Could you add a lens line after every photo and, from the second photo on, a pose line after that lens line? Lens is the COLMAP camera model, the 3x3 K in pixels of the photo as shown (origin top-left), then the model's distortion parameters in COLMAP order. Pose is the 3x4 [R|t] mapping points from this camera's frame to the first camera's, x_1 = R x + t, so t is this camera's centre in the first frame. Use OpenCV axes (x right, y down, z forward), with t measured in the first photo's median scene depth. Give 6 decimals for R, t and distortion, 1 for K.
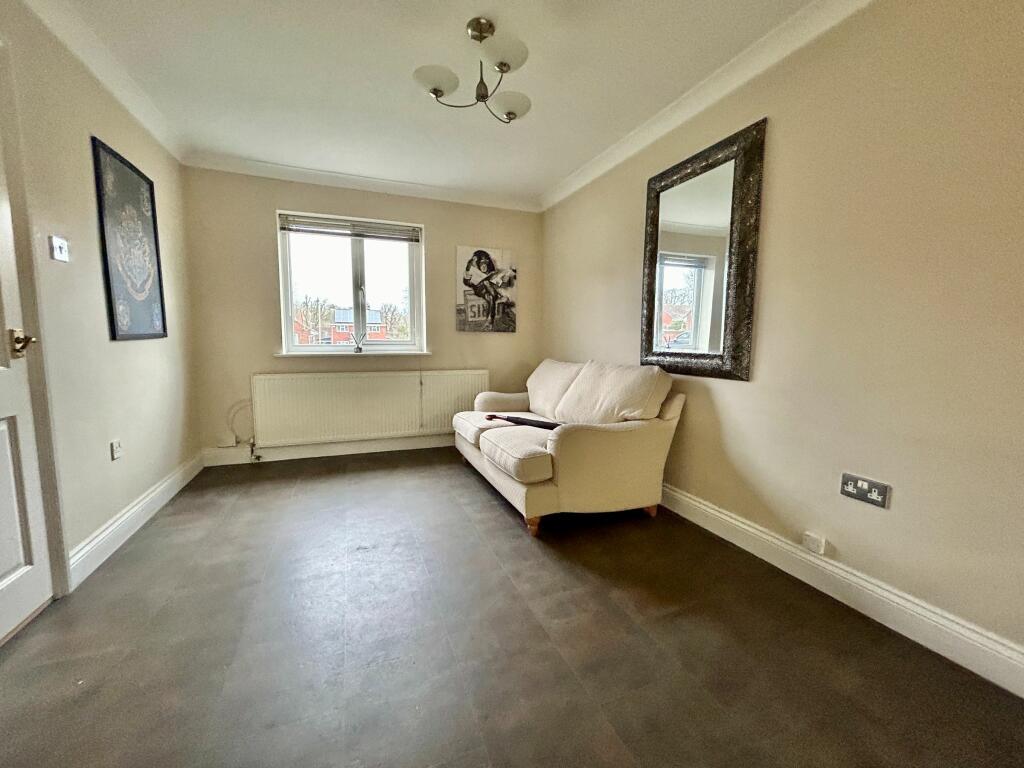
lens RADIAL K [[408.4, 0, 511.3], [0, 408.4, 382.5], [0, 0, 1]] dist [-0.003713, -0.000826]
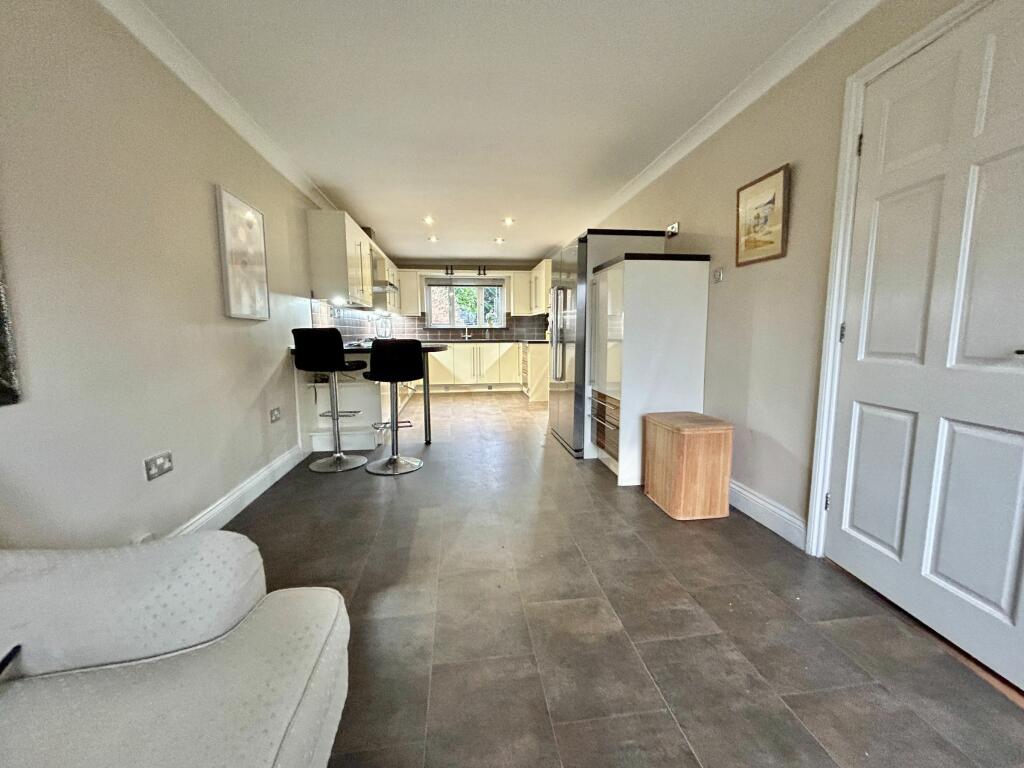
lens RADIAL K [[408.4, 0, 512.1], [0, 408.4, 381.4], [0, 0, 1]] dist [-0.003713, -0.000826]
pose [[-0.969744, -0.034806, 0.241630, -0.351030], [0.021507, 0.973755, 0.226582, -0.198761], [-0.243174, 0.224923, -0.943544, 1.754601]]
